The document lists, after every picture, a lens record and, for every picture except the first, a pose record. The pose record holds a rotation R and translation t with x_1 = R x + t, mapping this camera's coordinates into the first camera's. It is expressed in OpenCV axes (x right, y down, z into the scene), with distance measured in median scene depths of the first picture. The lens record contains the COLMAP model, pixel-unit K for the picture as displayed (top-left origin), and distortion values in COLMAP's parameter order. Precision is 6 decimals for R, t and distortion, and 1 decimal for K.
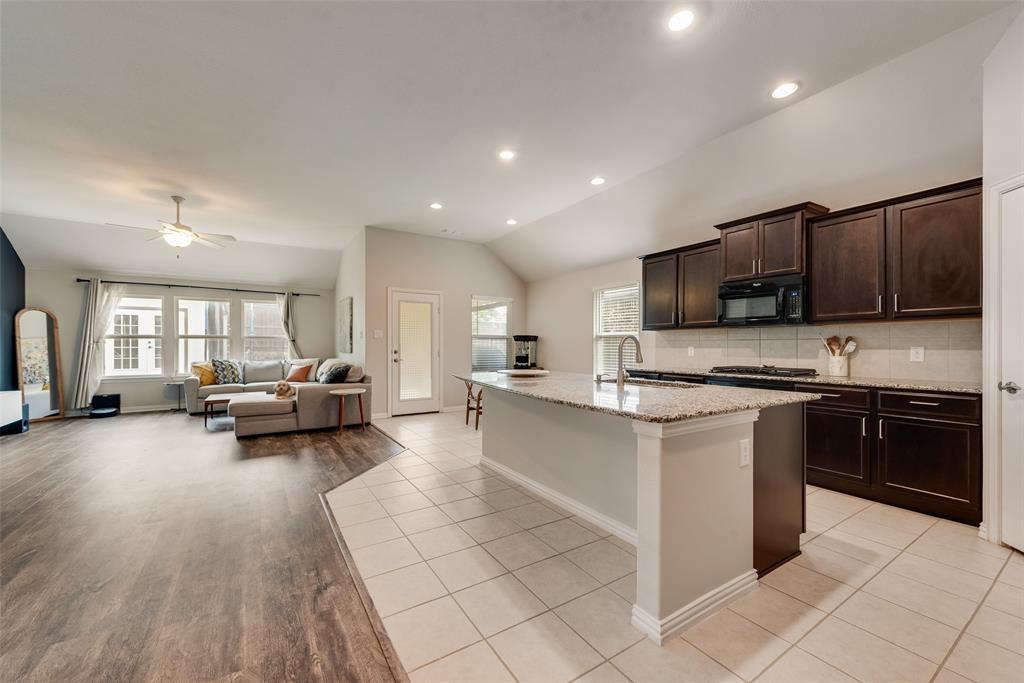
lens RADIAL K [[399.8, 0, 507.9], [0, 399.8, 345.7], [0, 0, 1]] dist [0.009080, -0.003867]
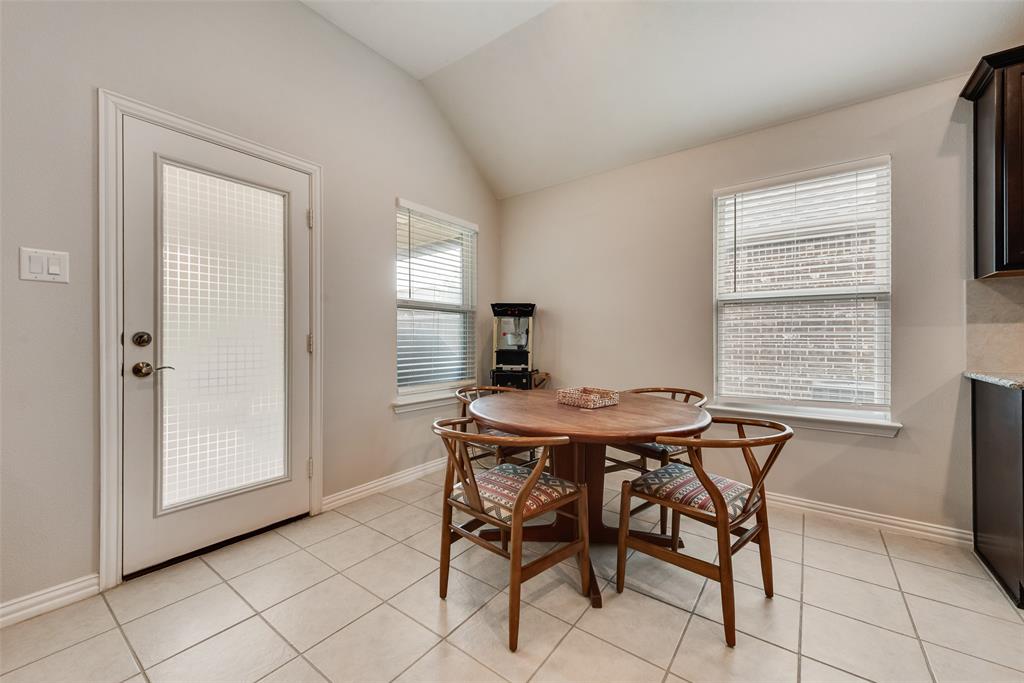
lens RADIAL K [[399.8, 0, 507.5], [0, 399.8, 337.0], [0, 0, 1]] dist [0.009080, -0.003867]
pose [[0.933504, 0.000612, 0.358567, -0.138459], [0.001352, 0.999985, -0.005227, 0.015138], [-0.358565, 0.005364, 0.933489, 0.623243]]
